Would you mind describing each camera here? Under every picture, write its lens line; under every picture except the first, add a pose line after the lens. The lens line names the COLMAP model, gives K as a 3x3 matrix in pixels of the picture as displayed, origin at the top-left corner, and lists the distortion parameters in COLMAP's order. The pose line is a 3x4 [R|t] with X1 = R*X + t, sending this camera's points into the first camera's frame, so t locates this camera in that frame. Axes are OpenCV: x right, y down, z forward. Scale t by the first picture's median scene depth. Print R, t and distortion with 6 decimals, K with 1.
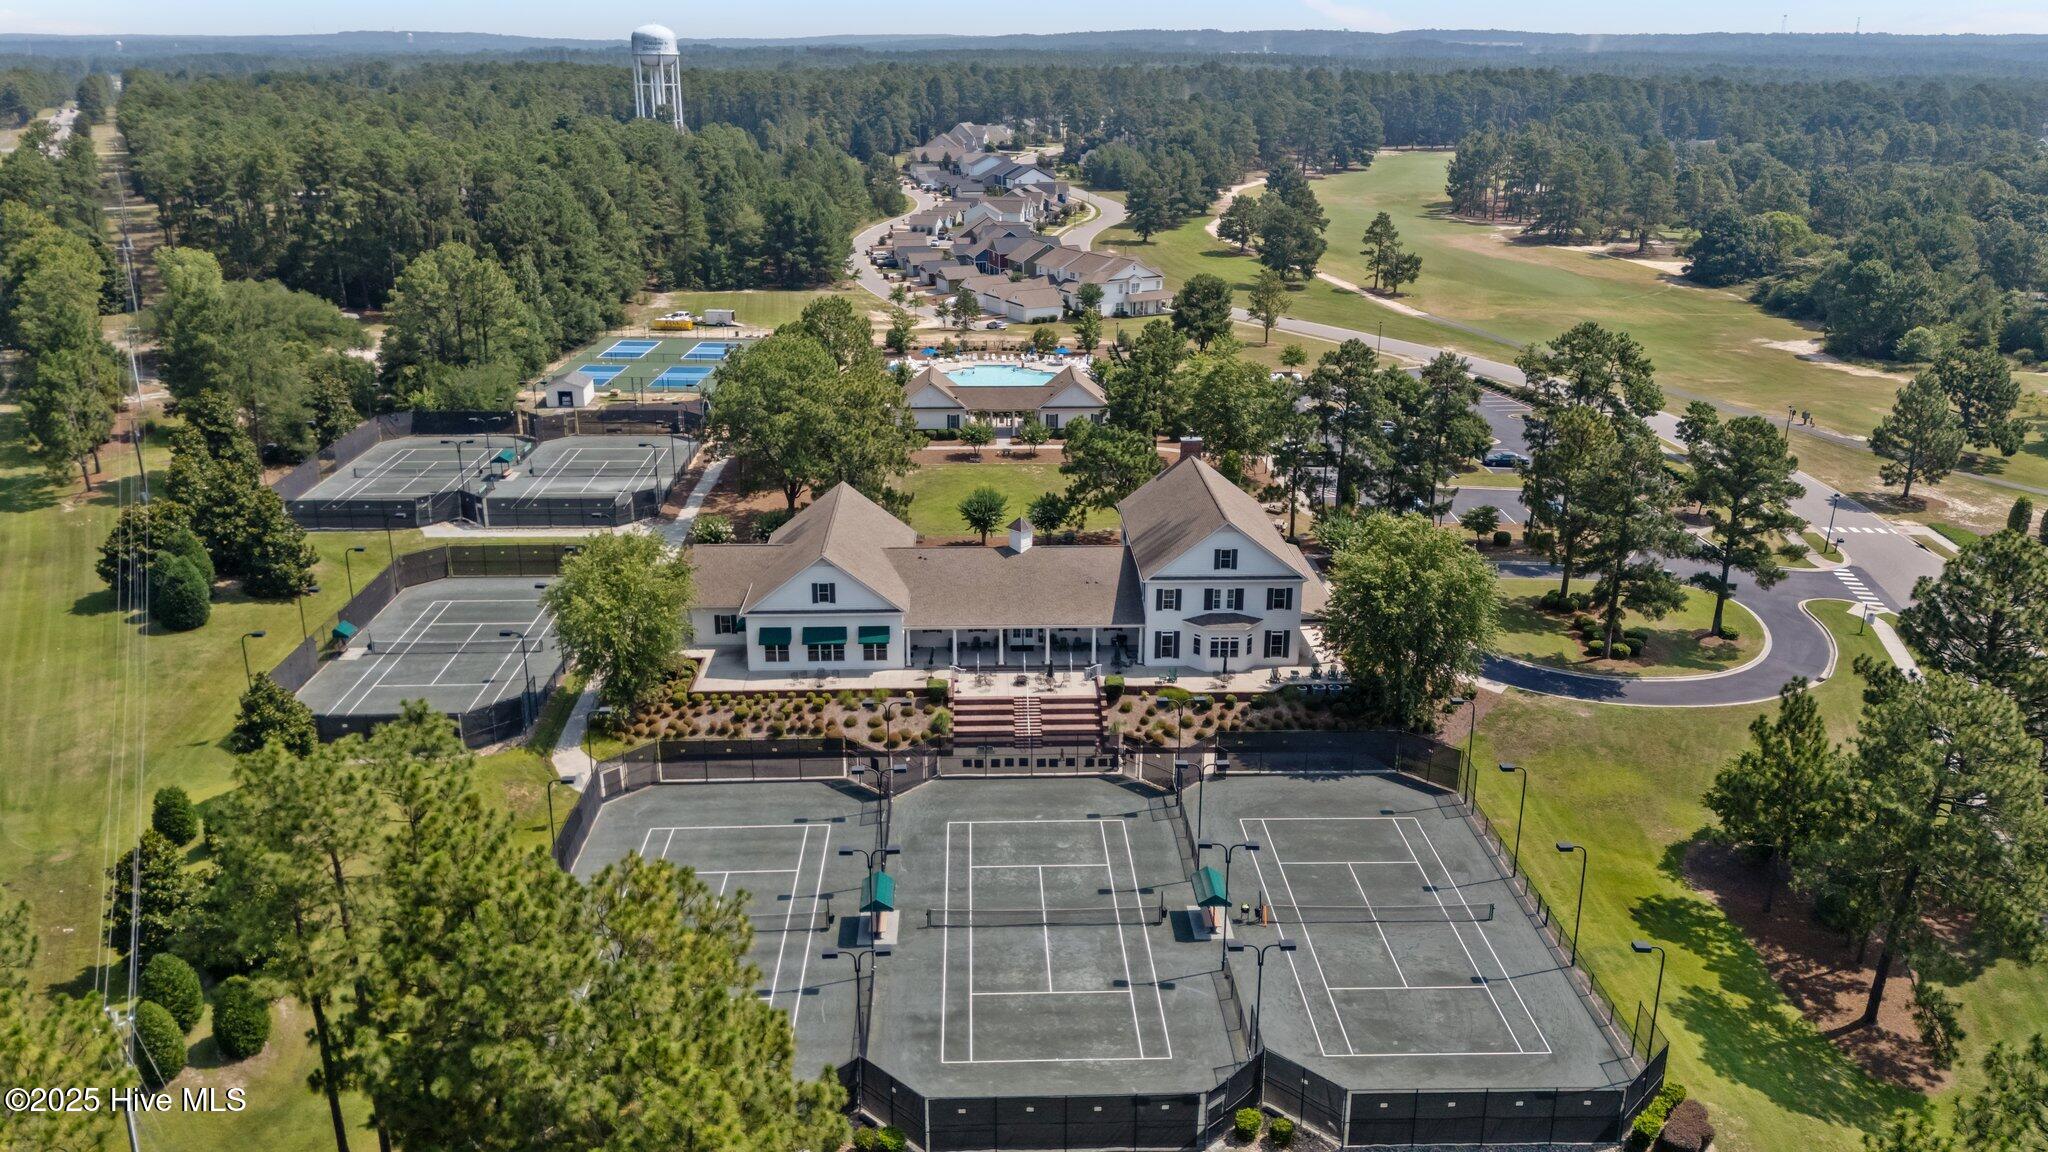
lens RADIAL K [[1542.9, 0, 1024.0], [0, 1542.9, 576.0], [0, 0, 1]] dist [0.071052, -0.085018]
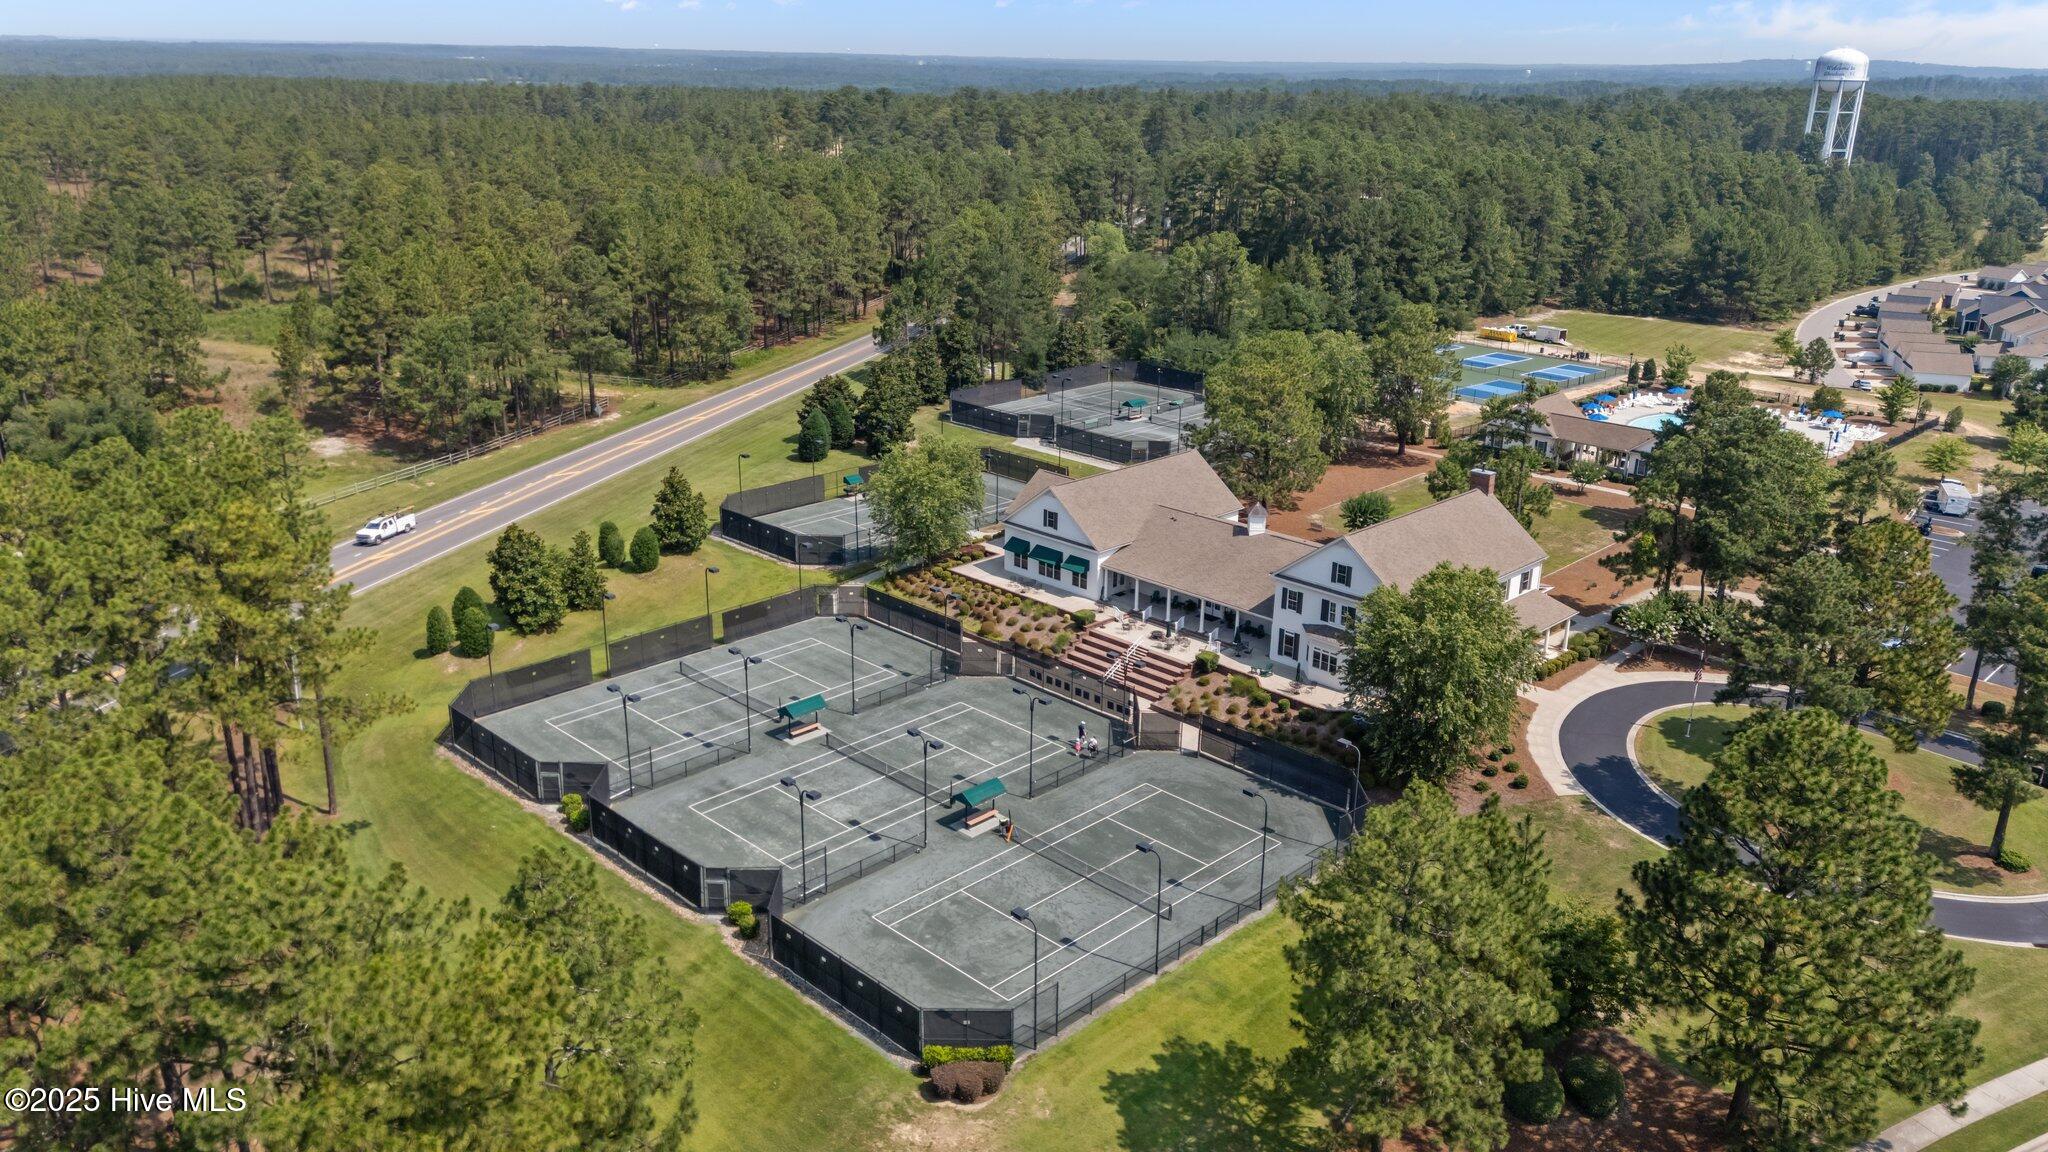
lens RADIAL K [[1503.5, 0, 1024.0], [0, 1503.5, 576.0], [0, 0, 1]] dist [0.029380, -0.001177]
pose [[0.680167, 0.242546, -0.691768, 0.663388], [-0.247250, 0.964284, 0.094991, -0.051732], [0.690101, 0.106430, 0.715844, 0.155347]]
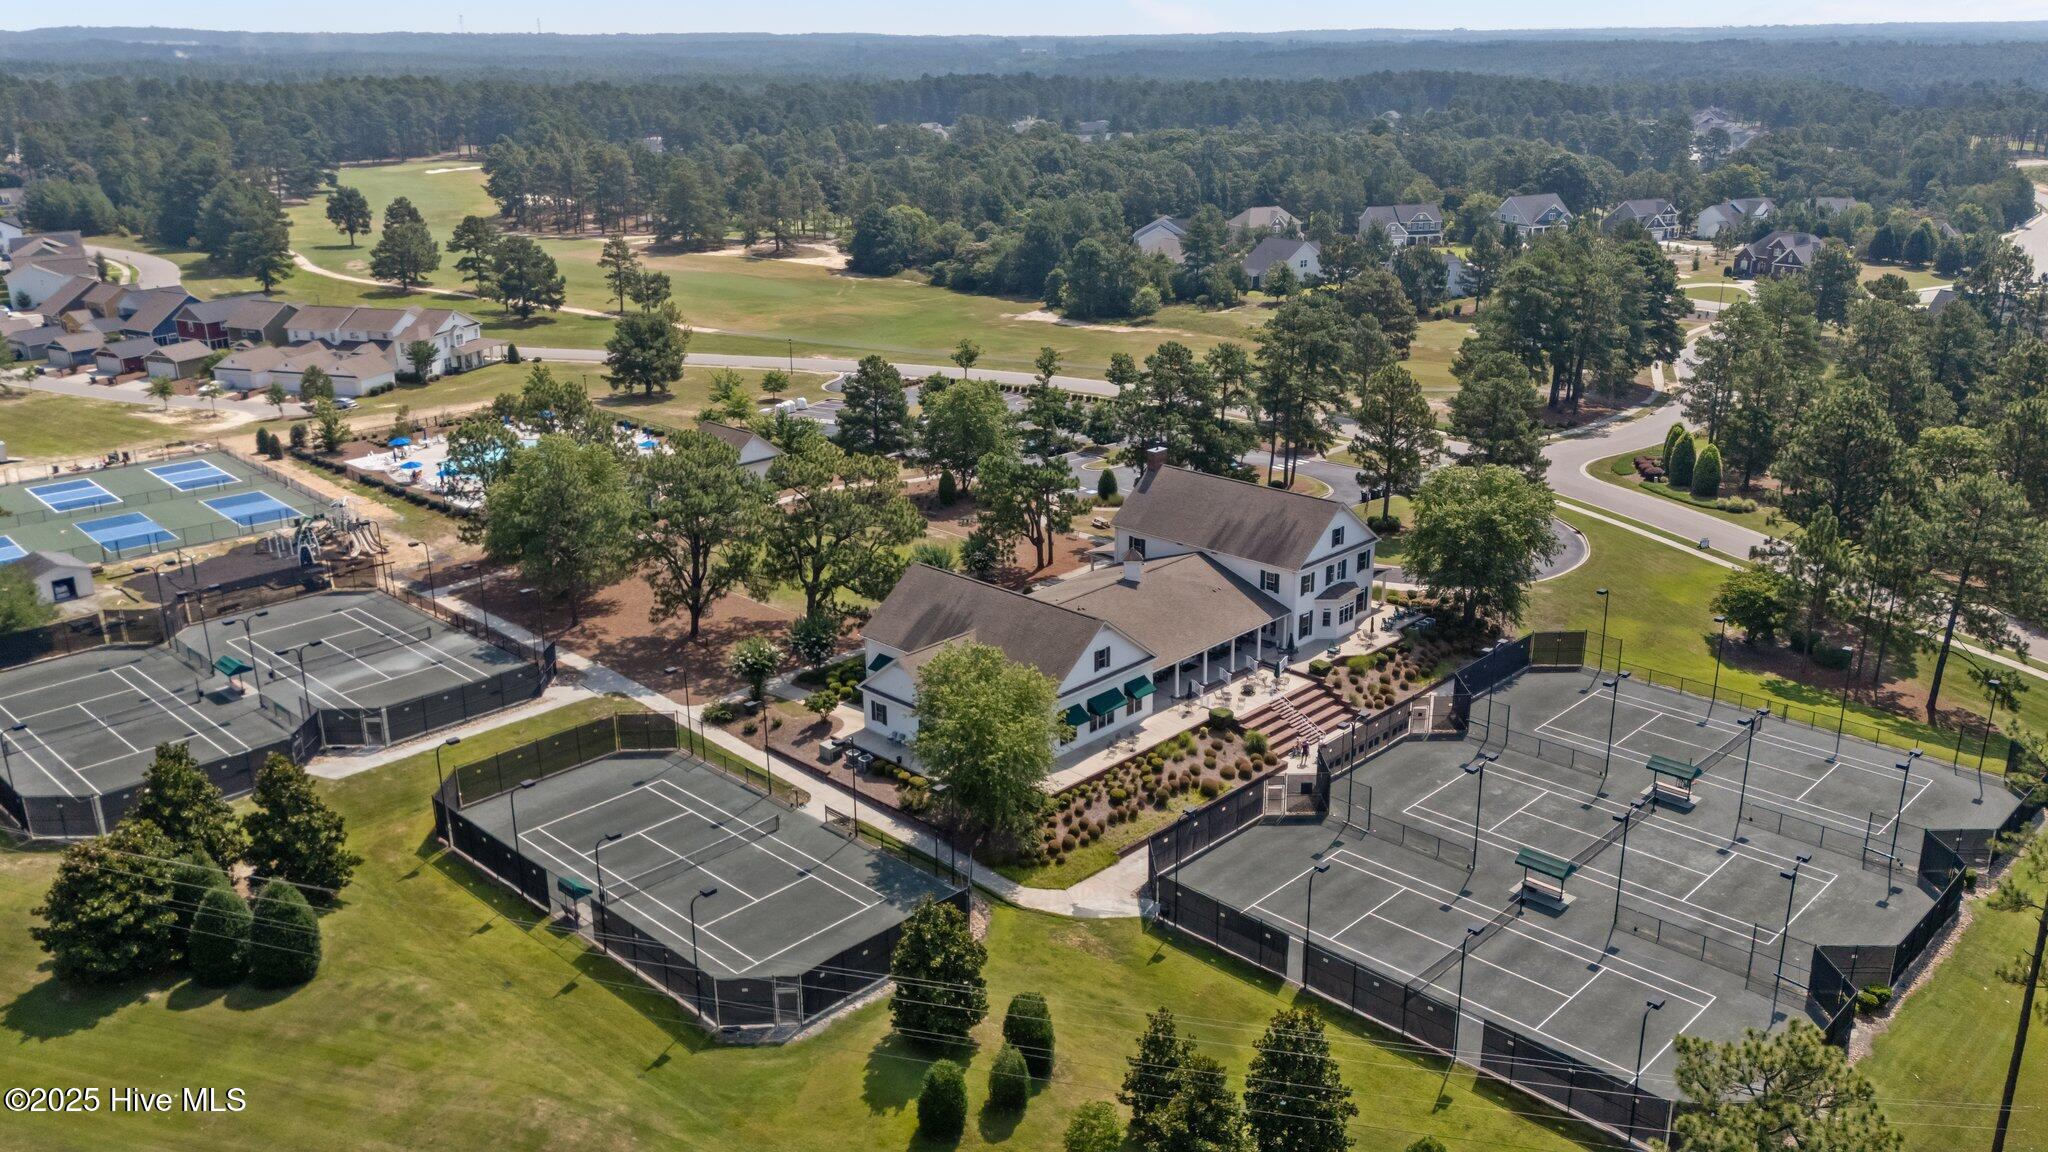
lens RADIAL K [[1575.0, 0, 1047.9], [0, 1575.0, 610.0], [0, 0, 1]] dist [0.037963, -0.001322]
pose [[0.719981, -0.244990, 0.649313, -0.777141], [0.235849, 0.966308, 0.103076, -0.126788], [-0.652689, 0.078927, 0.753504, 0.272693]]
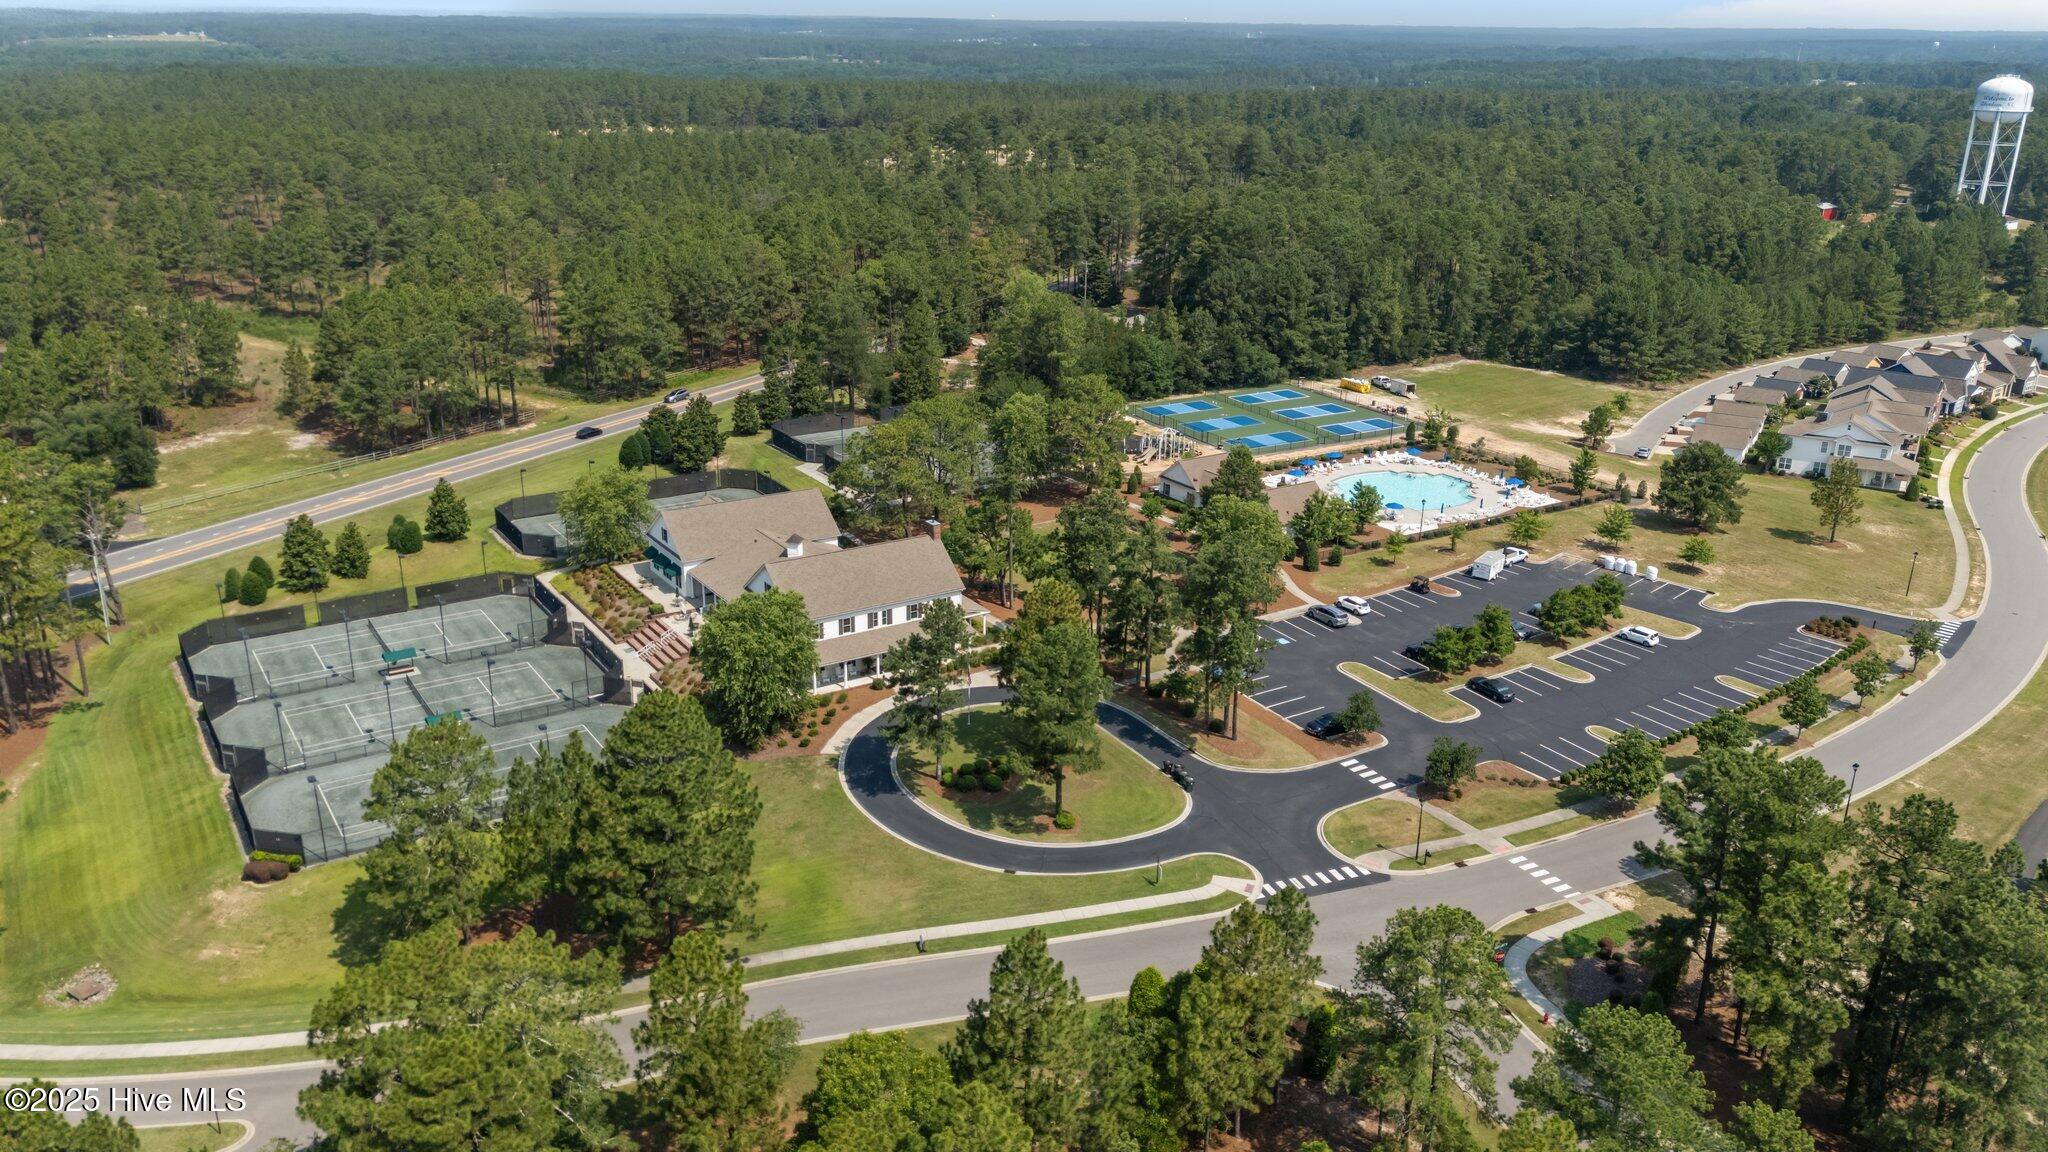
lens RADIAL K [[1542.9, 0, 1024.0], [0, 1542.9, 576.0], [0, 0, 1]] dist [0.071052, -0.085018]
pose [[0.507584, 0.292155, -0.810558, 1.374651], [-0.288555, 0.944071, 0.159581, -0.314074], [0.811846, 0.152890, 0.563498, 0.394055]]
